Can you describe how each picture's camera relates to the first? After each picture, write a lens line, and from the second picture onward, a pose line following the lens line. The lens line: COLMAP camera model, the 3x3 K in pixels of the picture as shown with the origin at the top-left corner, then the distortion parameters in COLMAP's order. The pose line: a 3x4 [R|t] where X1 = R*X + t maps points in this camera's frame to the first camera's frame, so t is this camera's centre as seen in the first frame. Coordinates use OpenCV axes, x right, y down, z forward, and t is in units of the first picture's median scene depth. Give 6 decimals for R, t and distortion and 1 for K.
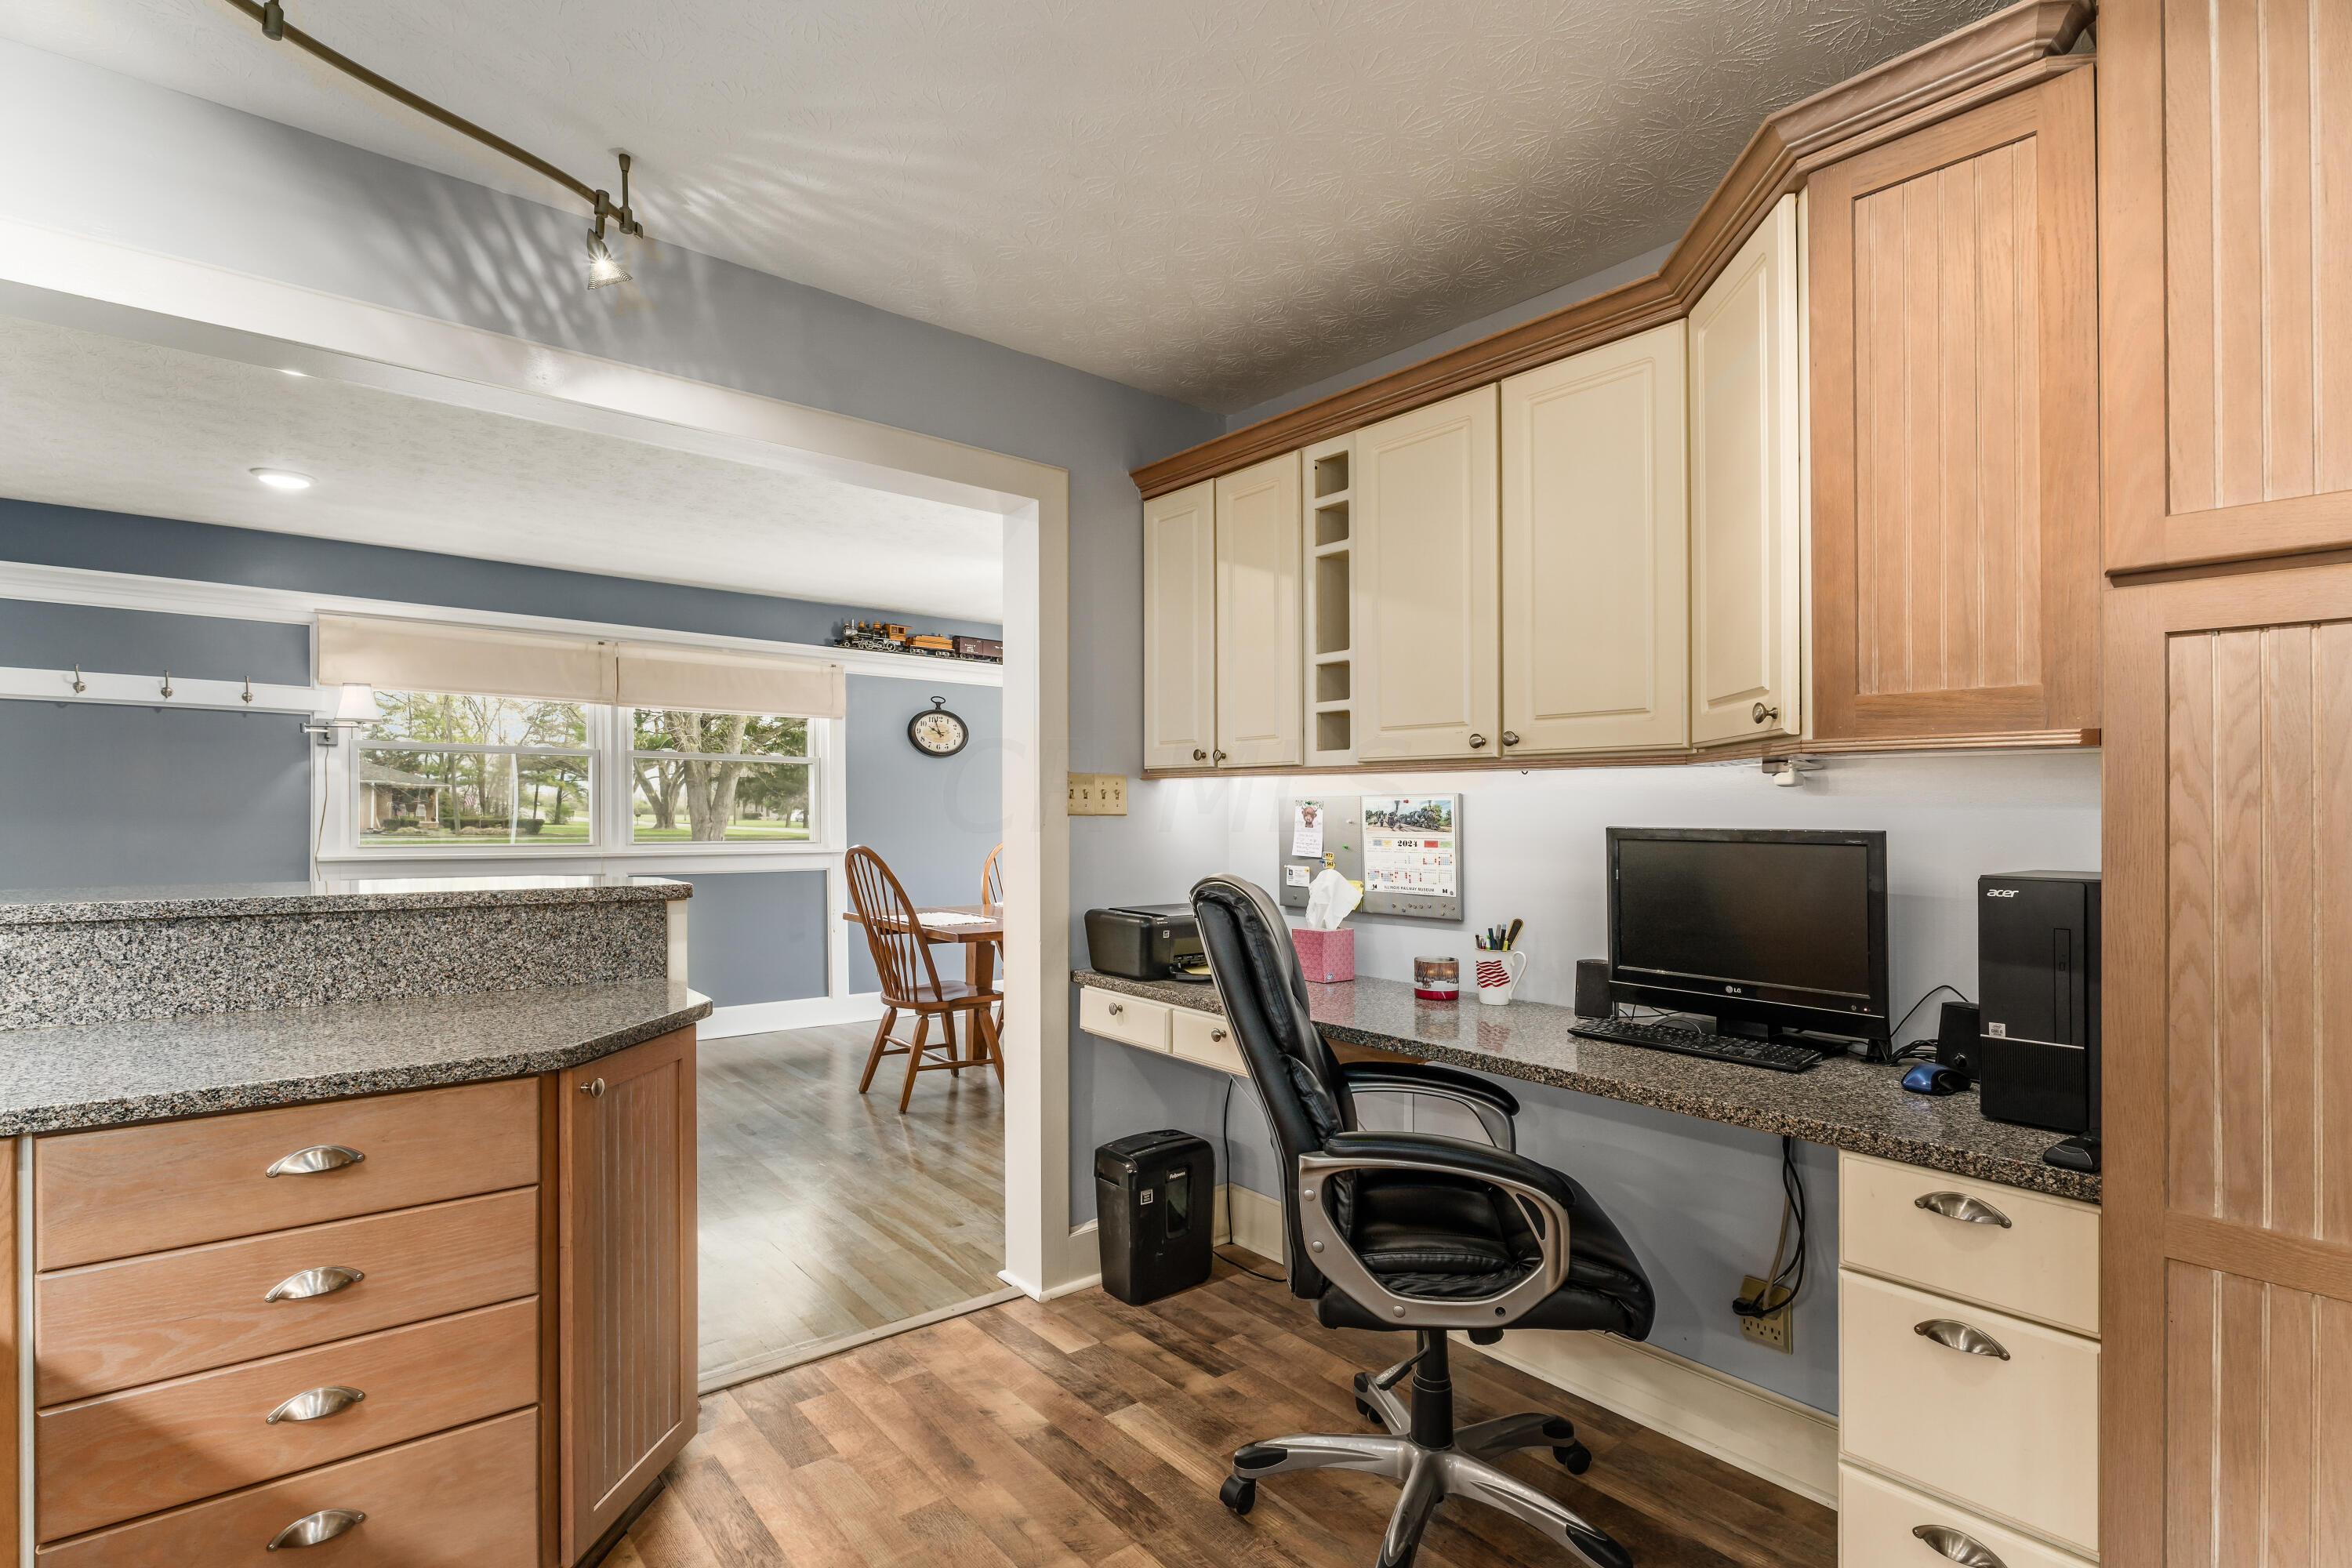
lens RADIAL K [[1118.5, 0, 1163.2], [0, 1118.5, 826.8], [0, 0, 1]] dist [0.005881, -0.000434]
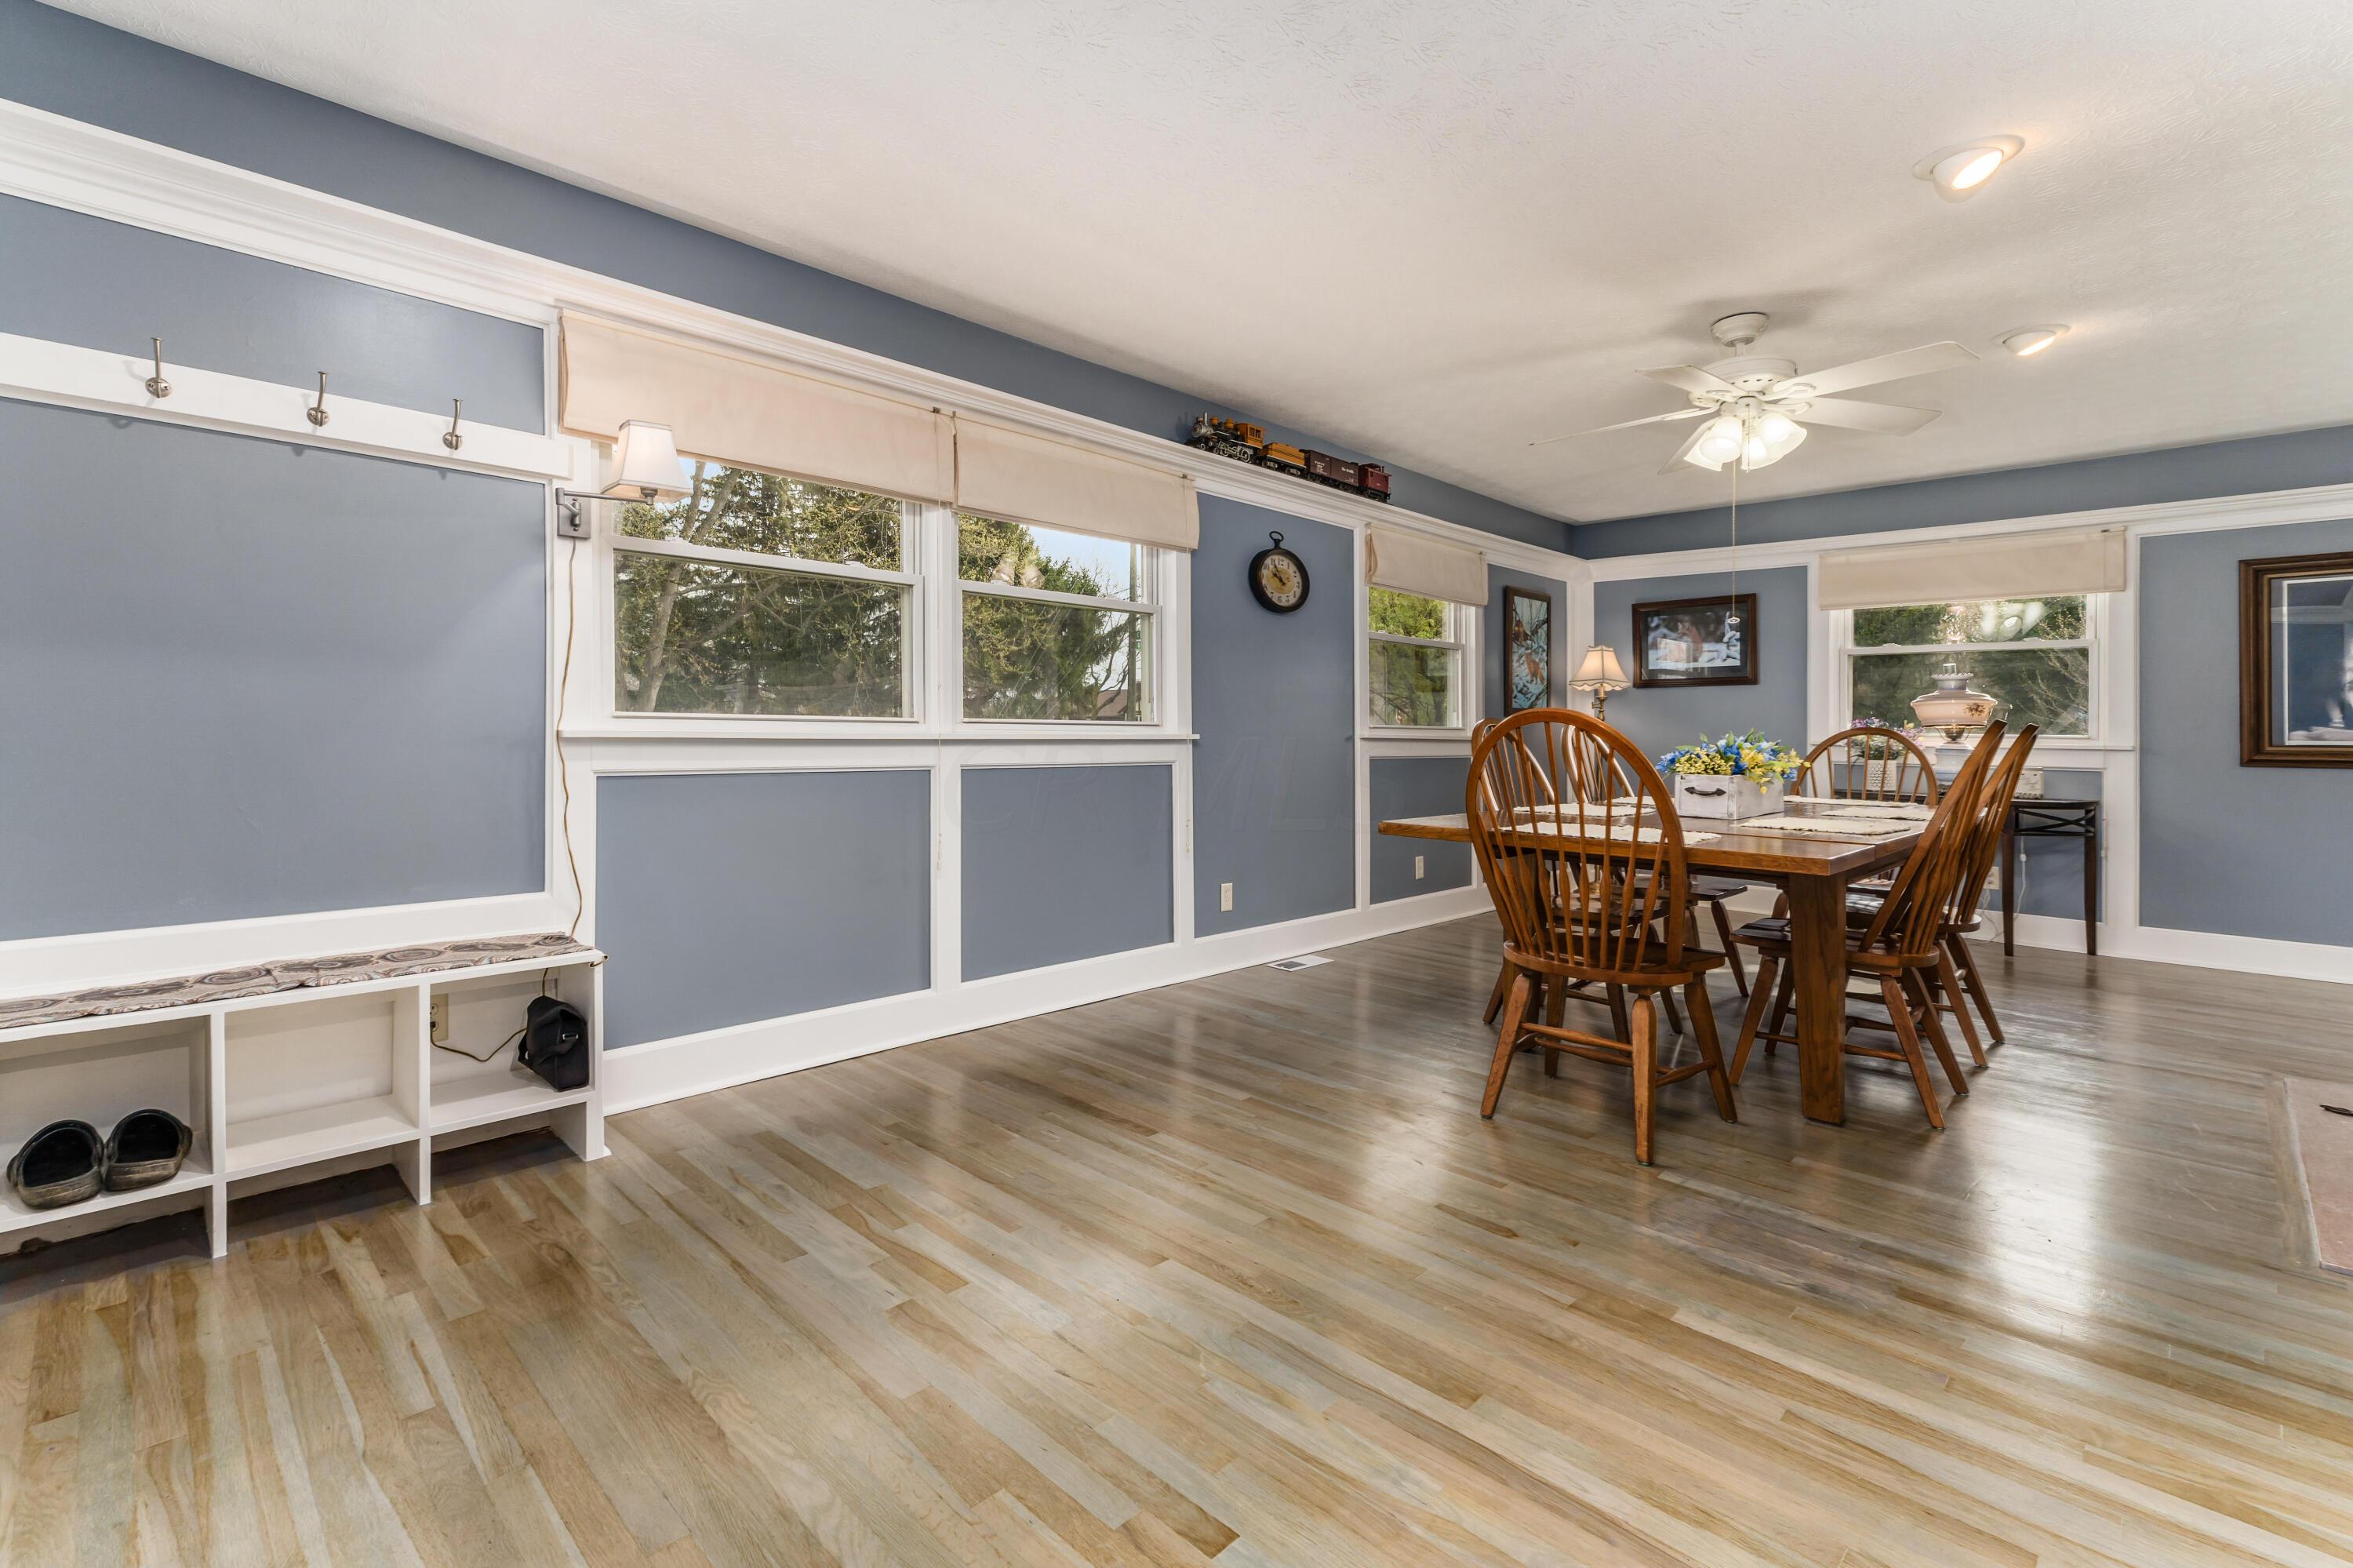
lens RADIAL K [[1042.0, 0, 1091.6], [0, 1042.0, 739.1], [0, 0, 1]] dist [0.004430, -0.000693]
pose [[0.996667, 0.001253, 0.081569, -0.565961], [-0.001002, 0.999995, -0.003109, 0.034960], [-0.081573, 0.003017, 0.996663, 0.480180]]
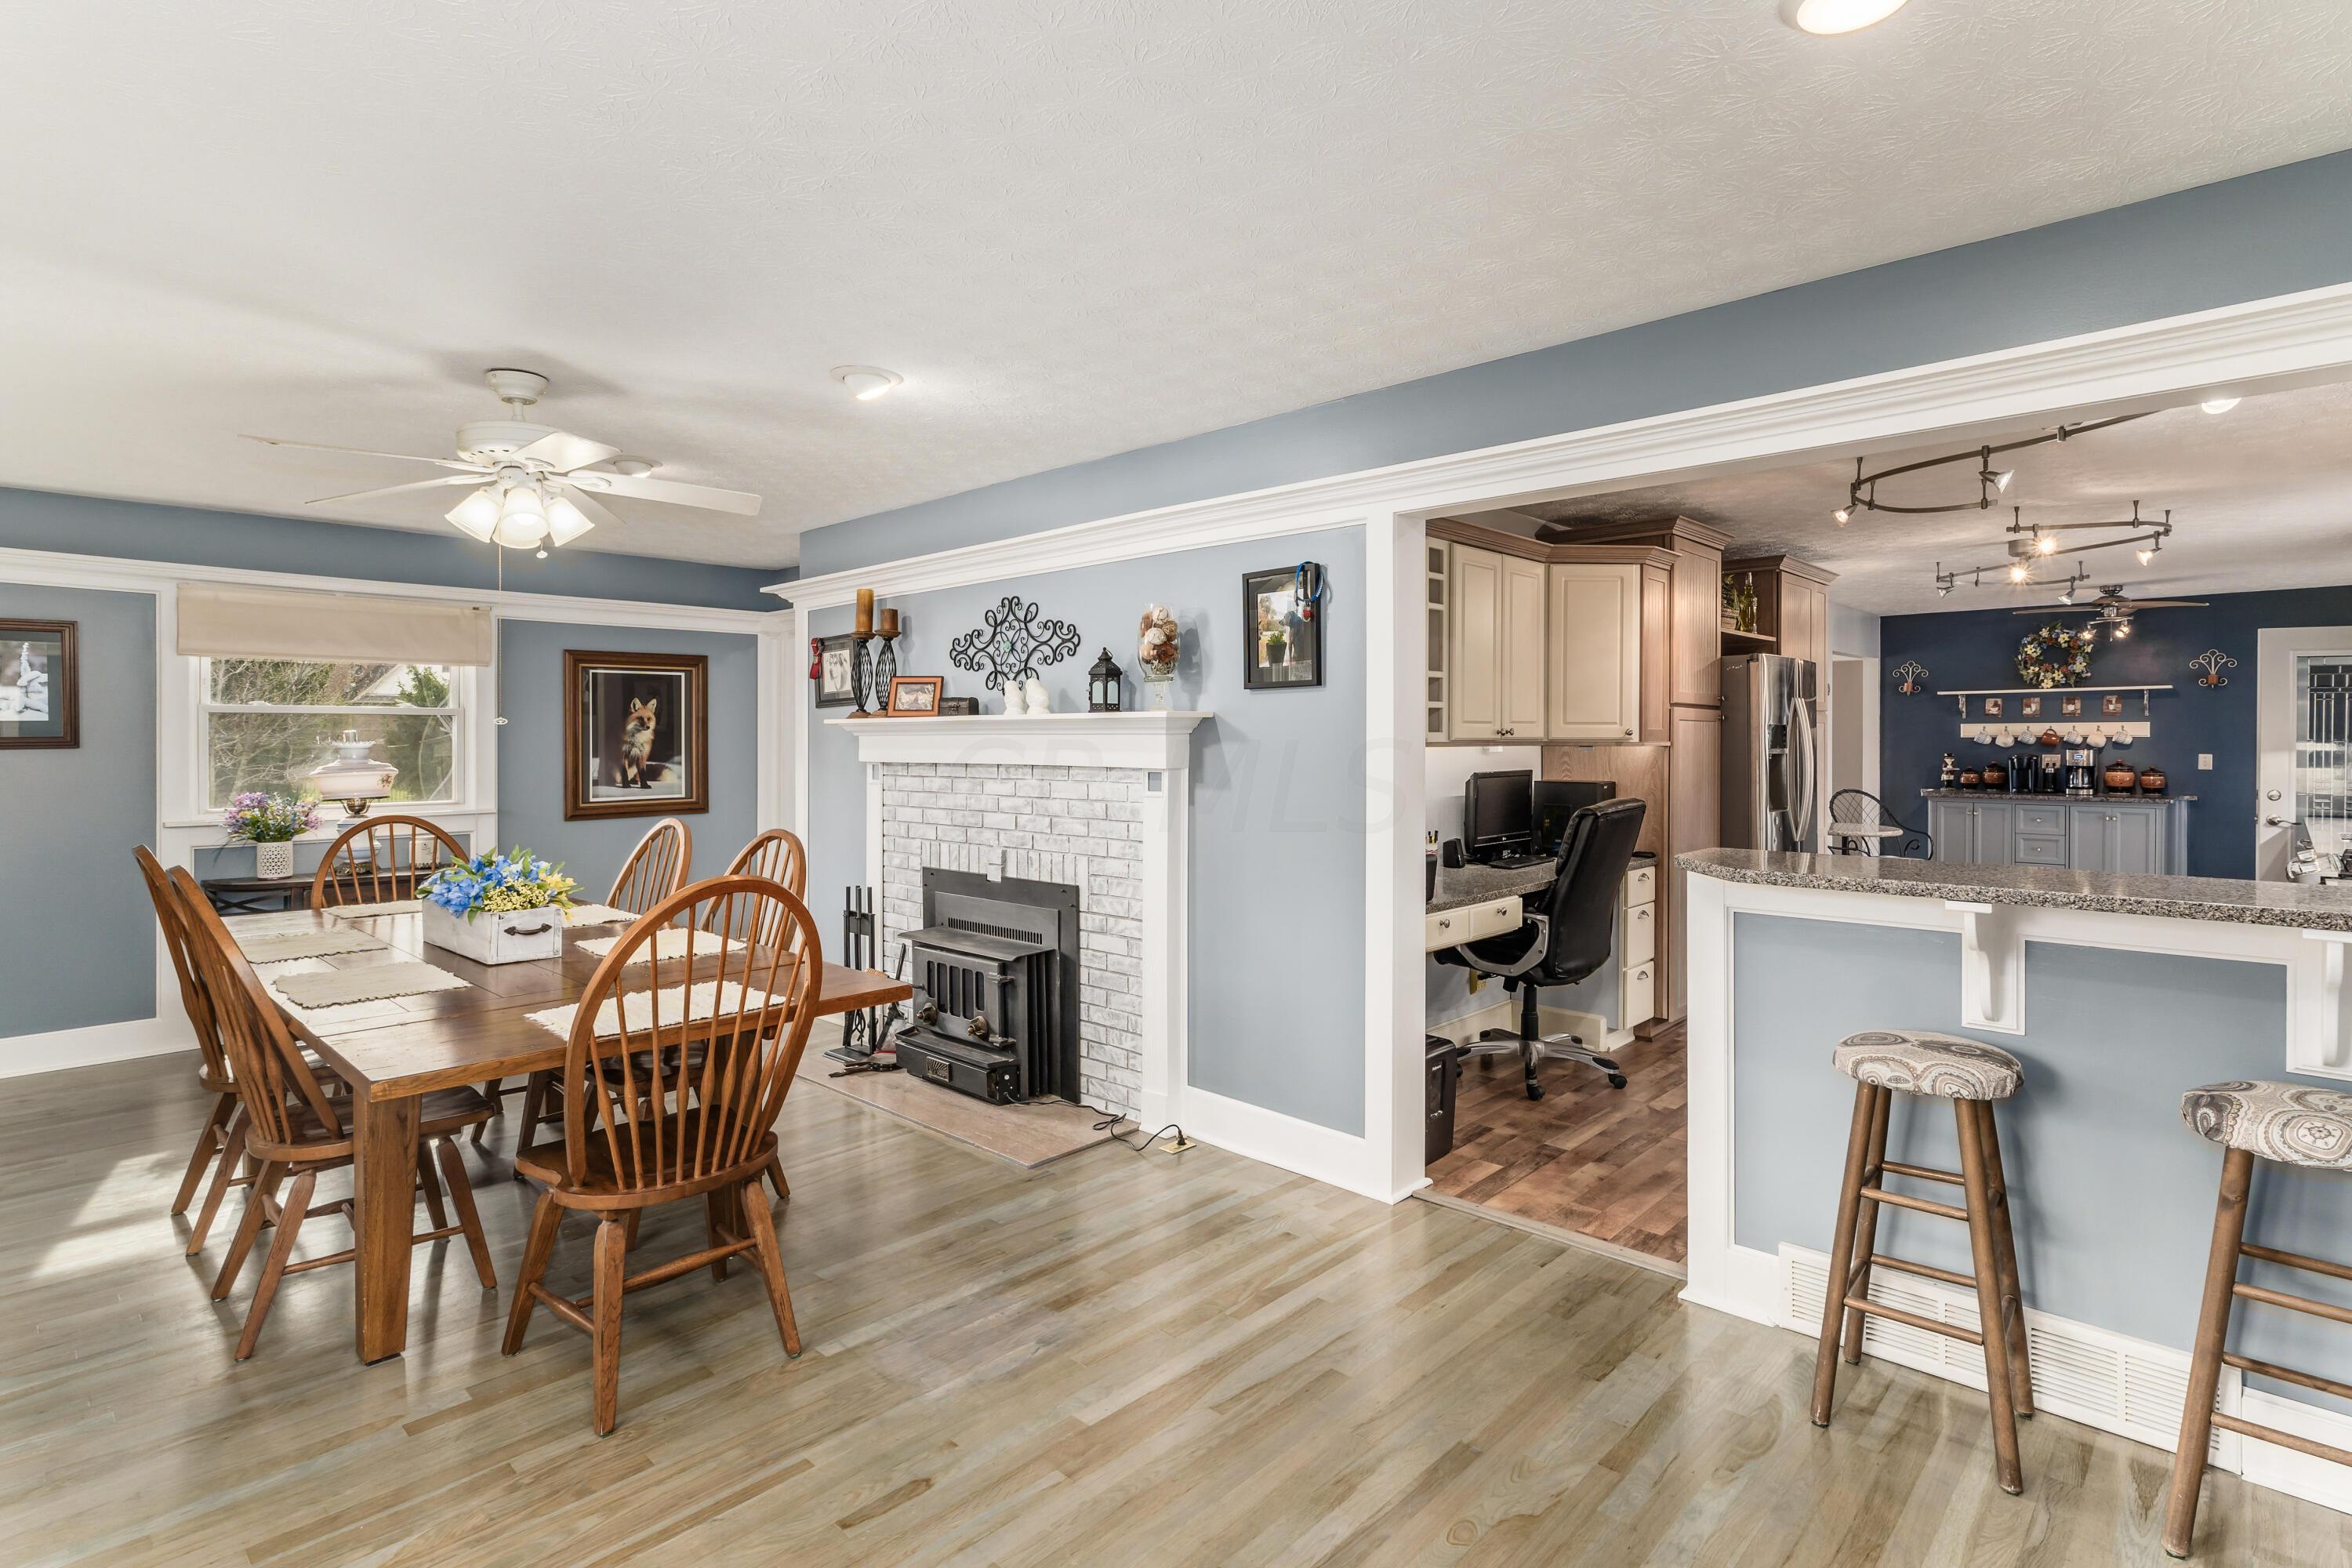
lens RADIAL K [[1154.4, 0, 1192.8], [0, 1154.4, 752.6], [0, 0, 1]] dist [-0.003419, 0.000740]
pose [[-0.138282, -0.021283, 0.990164, -0.806815], [0.015260, 0.999605, 0.023617, -0.046907], [-0.990275, 0.018375, -0.137903, 0.879725]]
